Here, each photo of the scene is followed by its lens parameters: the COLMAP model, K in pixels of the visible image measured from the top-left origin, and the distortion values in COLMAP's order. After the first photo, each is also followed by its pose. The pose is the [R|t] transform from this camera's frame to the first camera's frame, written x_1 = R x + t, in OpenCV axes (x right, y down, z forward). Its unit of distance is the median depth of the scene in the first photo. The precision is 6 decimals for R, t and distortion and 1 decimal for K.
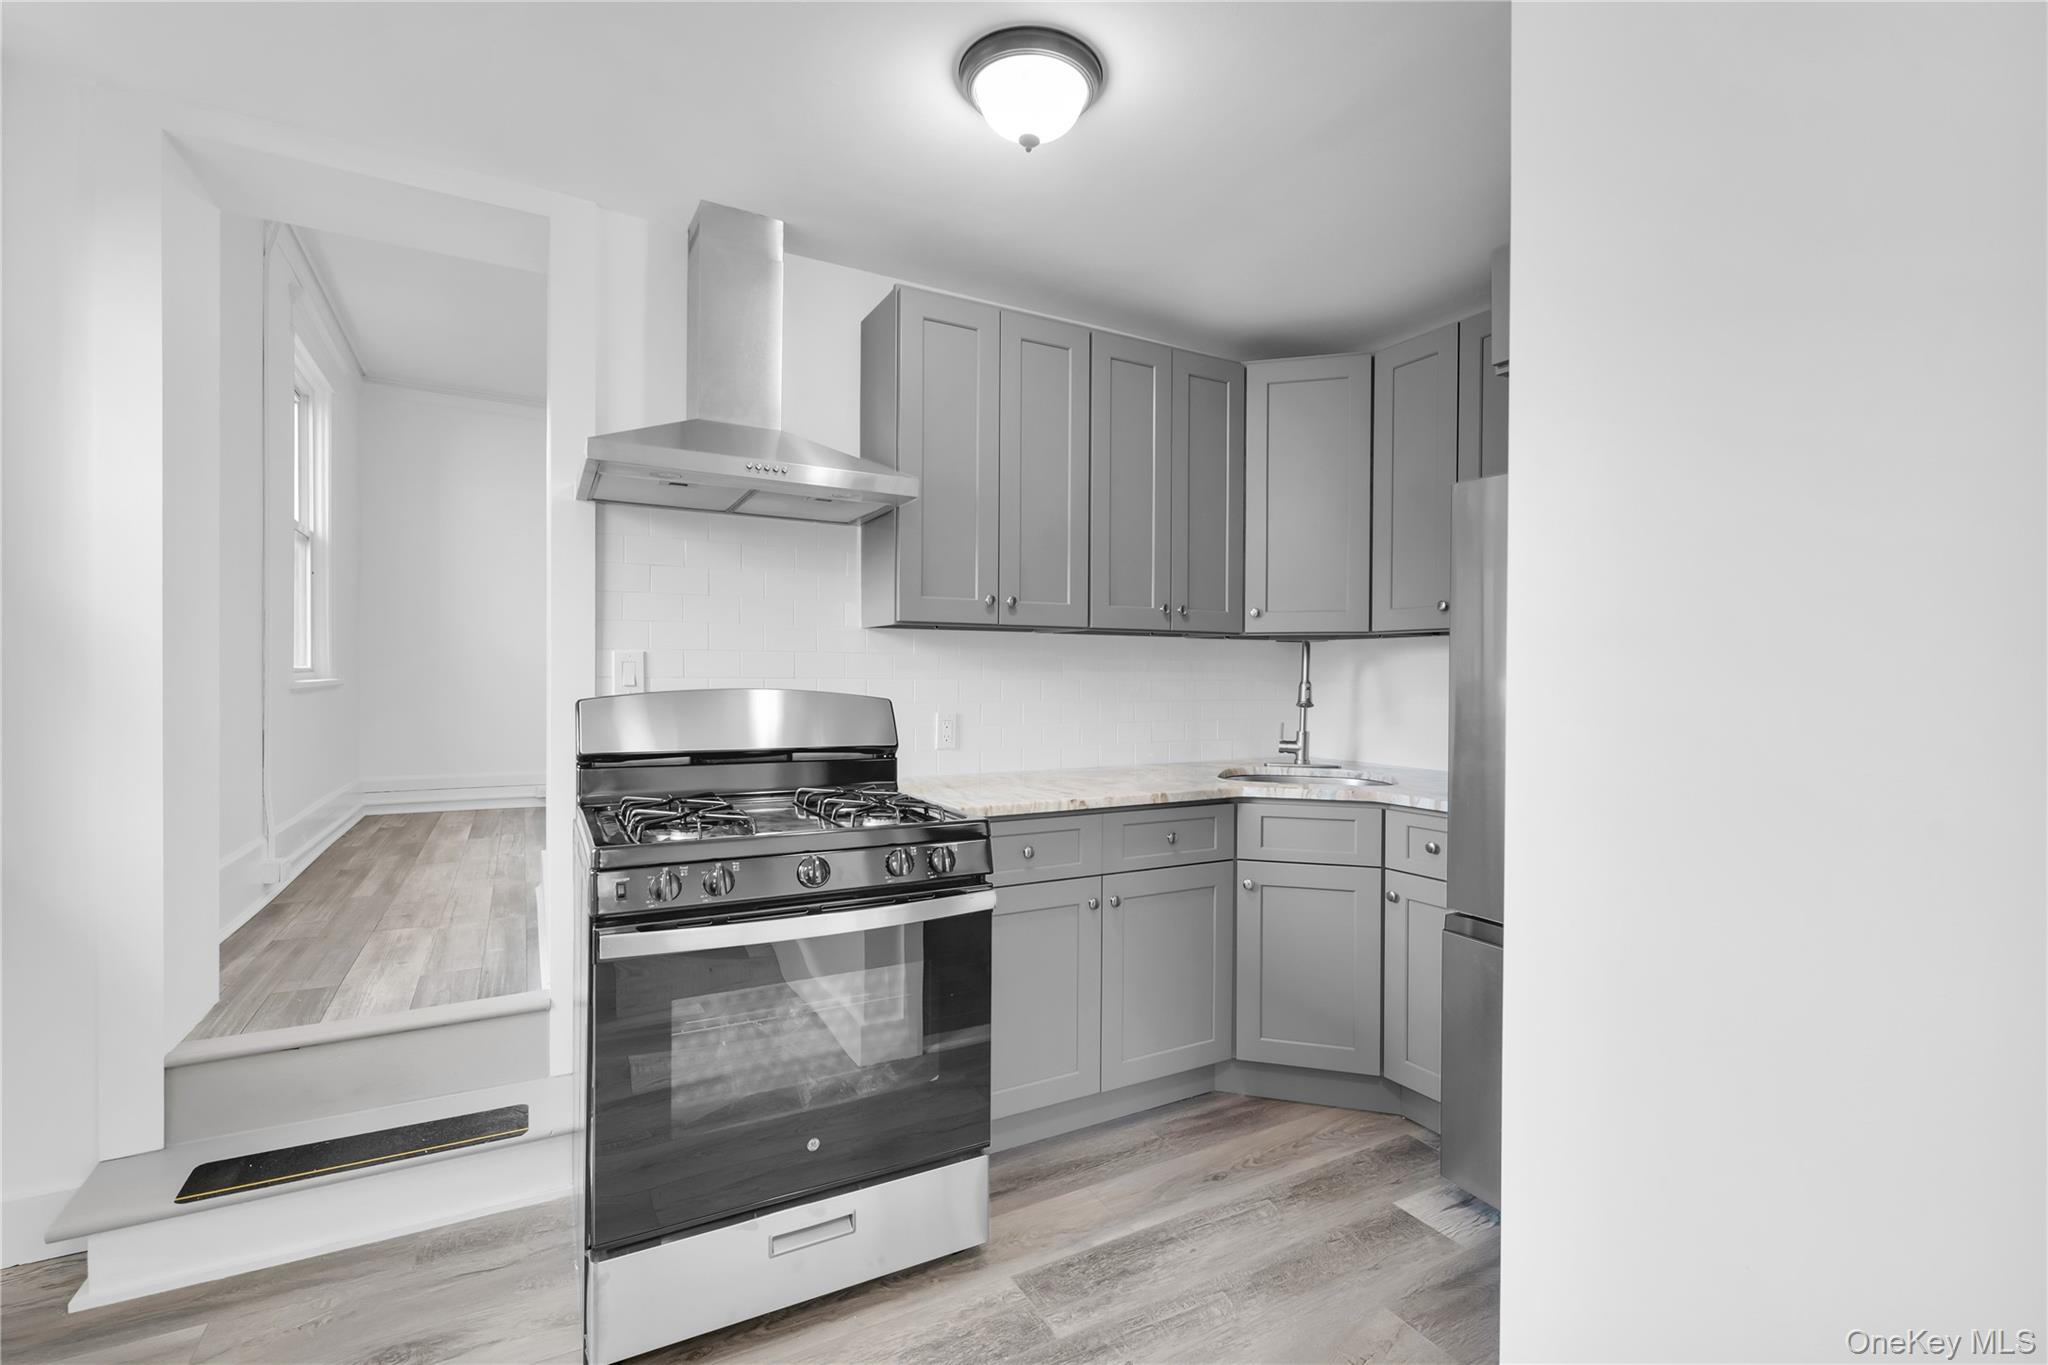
lens RADIAL K [[875.6, 0, 1010.3], [0, 875.6, 679.9], [0, 0, 1]] dist [-0.001058, -0.000173]
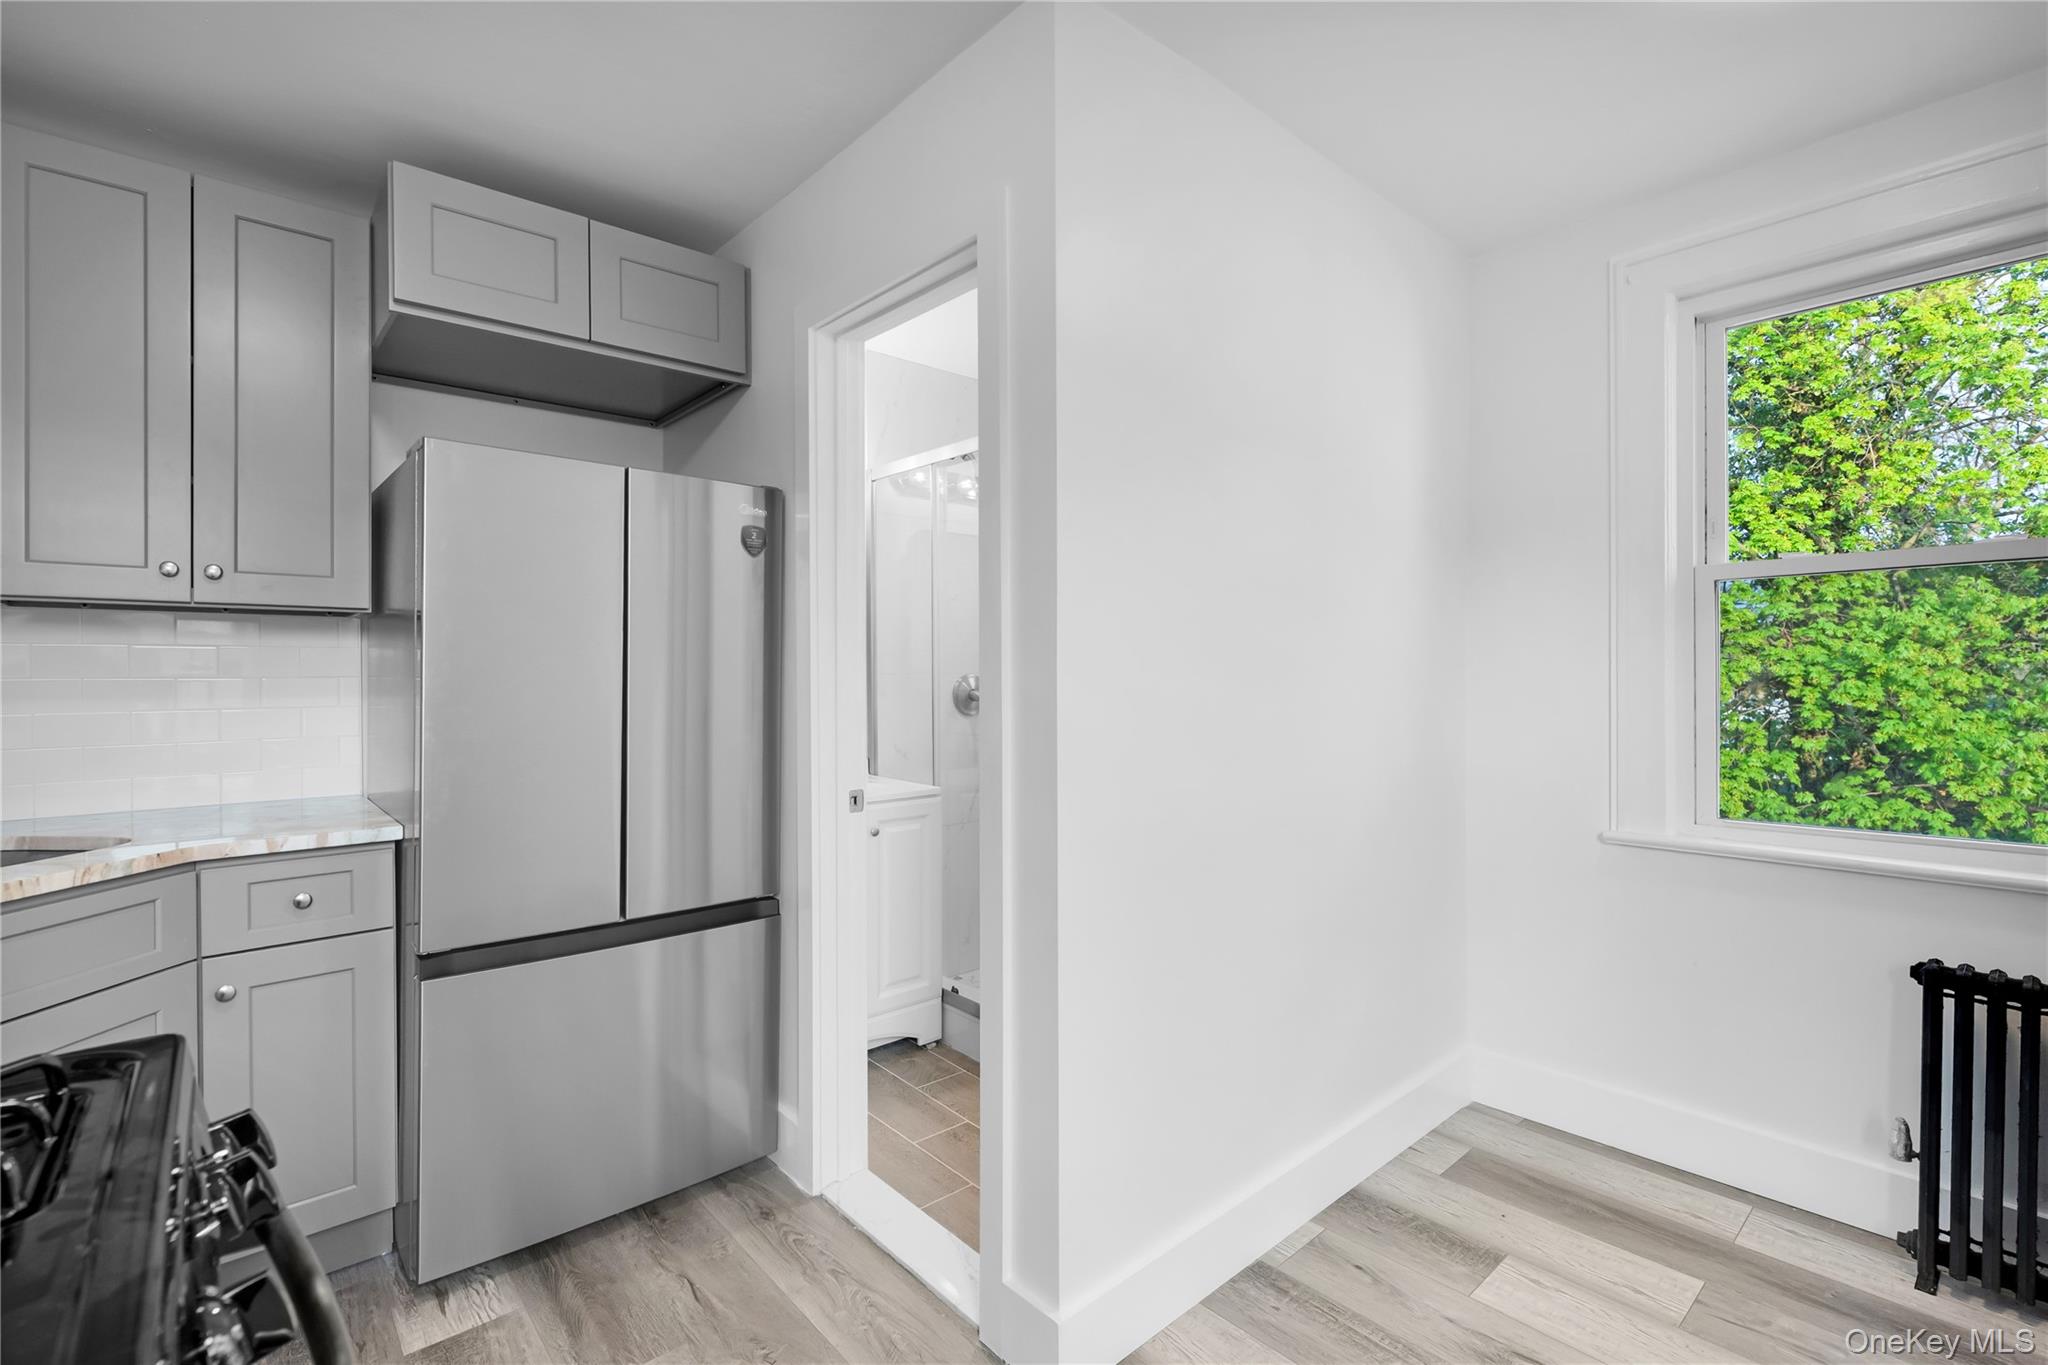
lens RADIAL K [[927.8, 0, 1018.7], [0, 927.8, 675.8], [0, 0, 1]] dist [0.003236, 0.000567]
pose [[-0.215431, -0.010873, 0.976459, -0.379526], [0.005355, 0.999910, 0.012316, -0.005083], [-0.976504, 0.007882, -0.215353, 0.519102]]
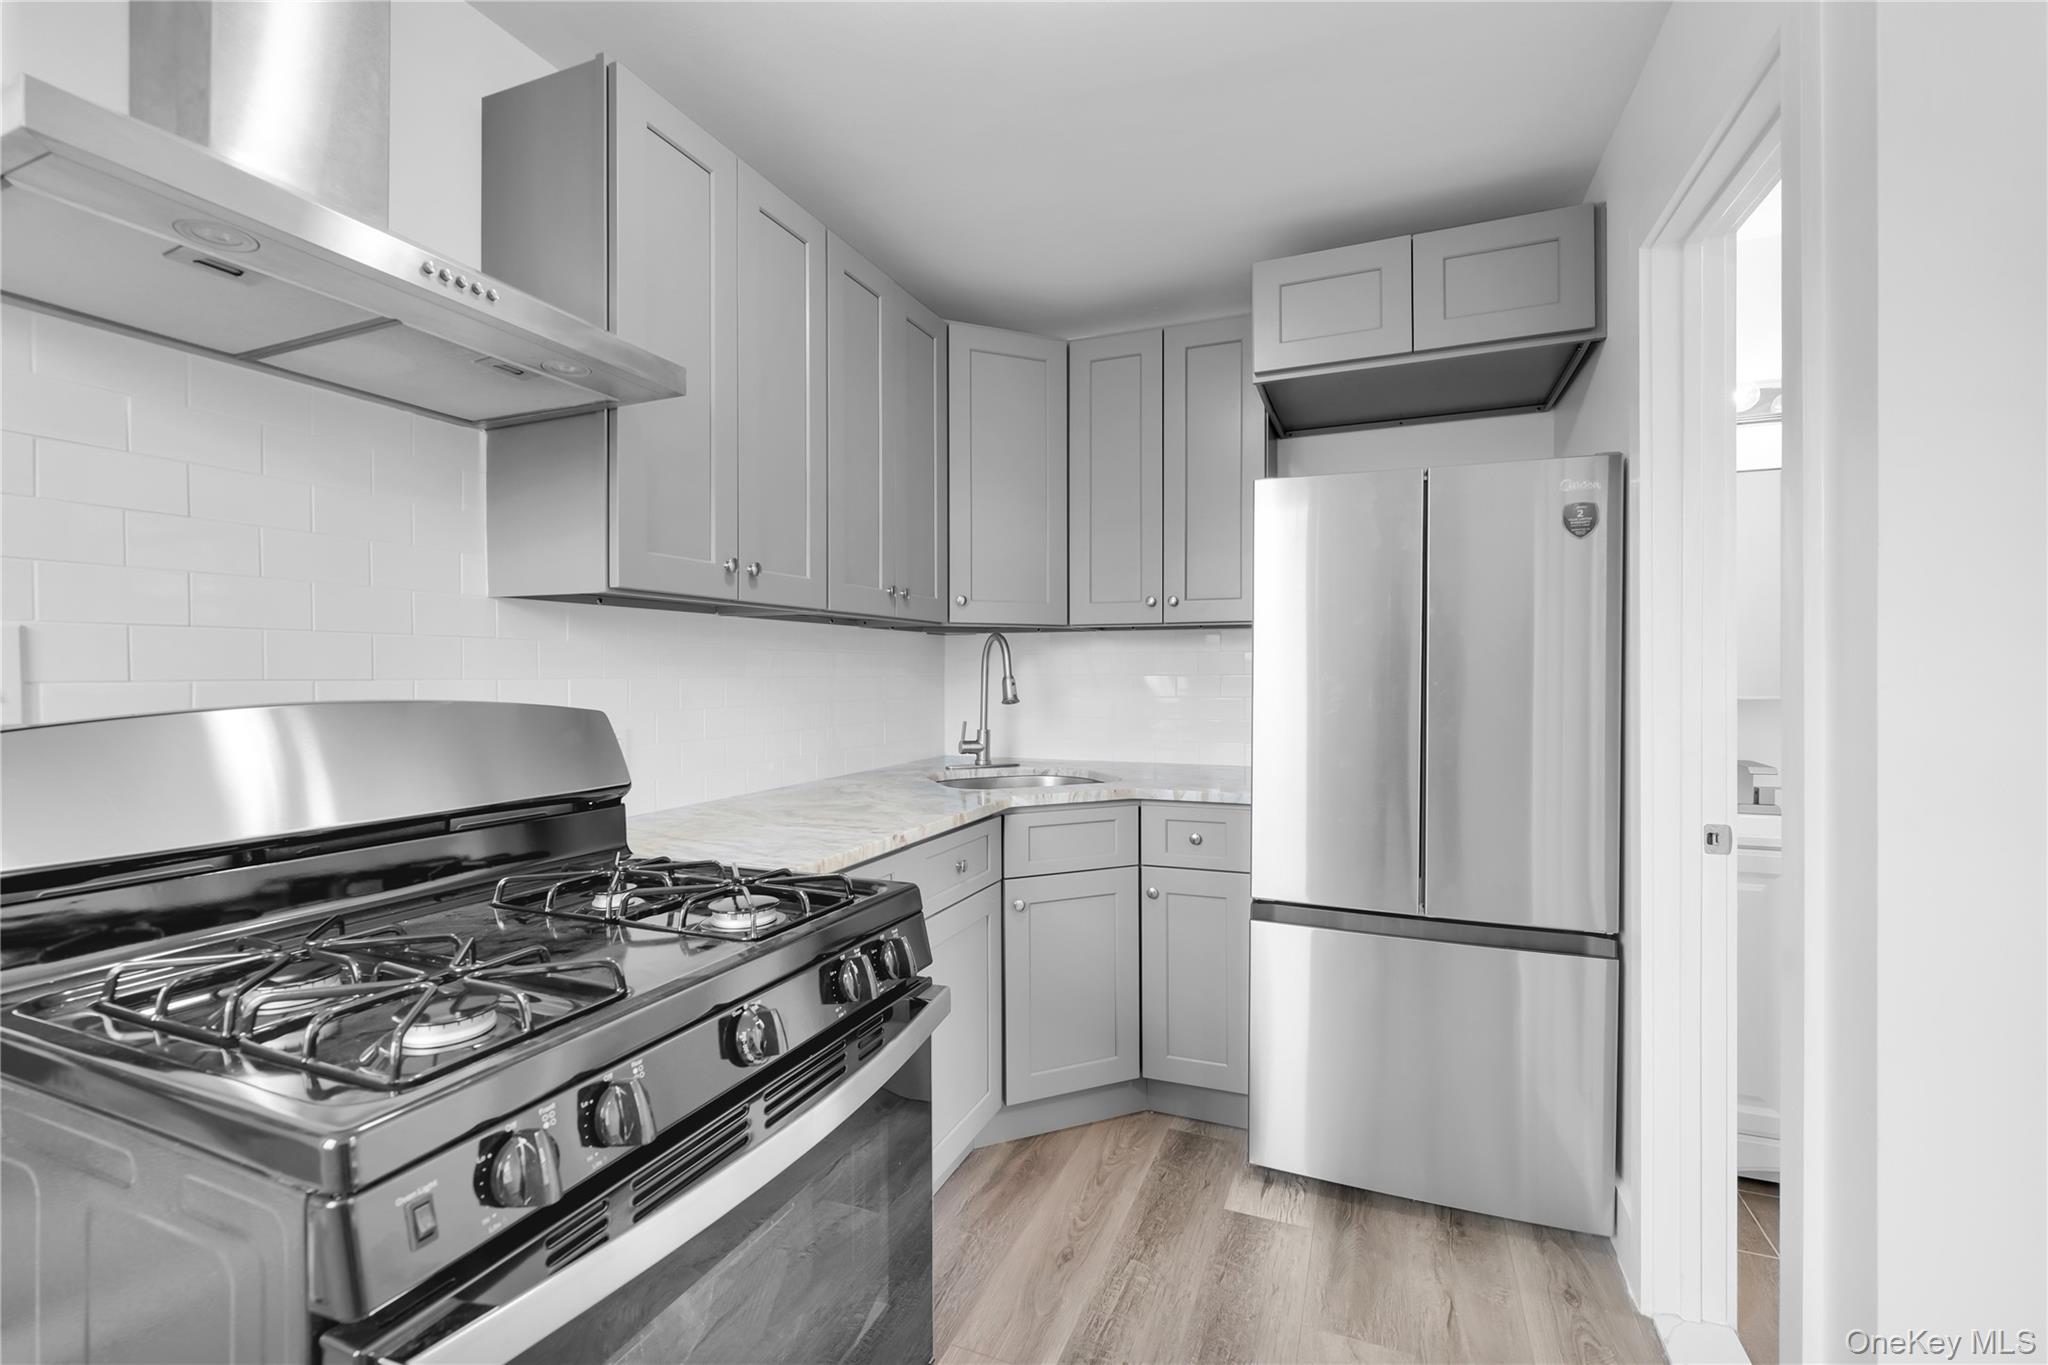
lens RADIAL K [[875.6, 0, 1023.4], [0, 875.6, 675.0], [0, 0, 1]] dist [-0.001058, -0.000173]
pose [[0.779378, -0.010003, 0.626474, -0.276652], [0.010682, 0.999939, 0.002677, -0.002338], [-0.626463, 0.004605, 0.779438, 0.302501]]
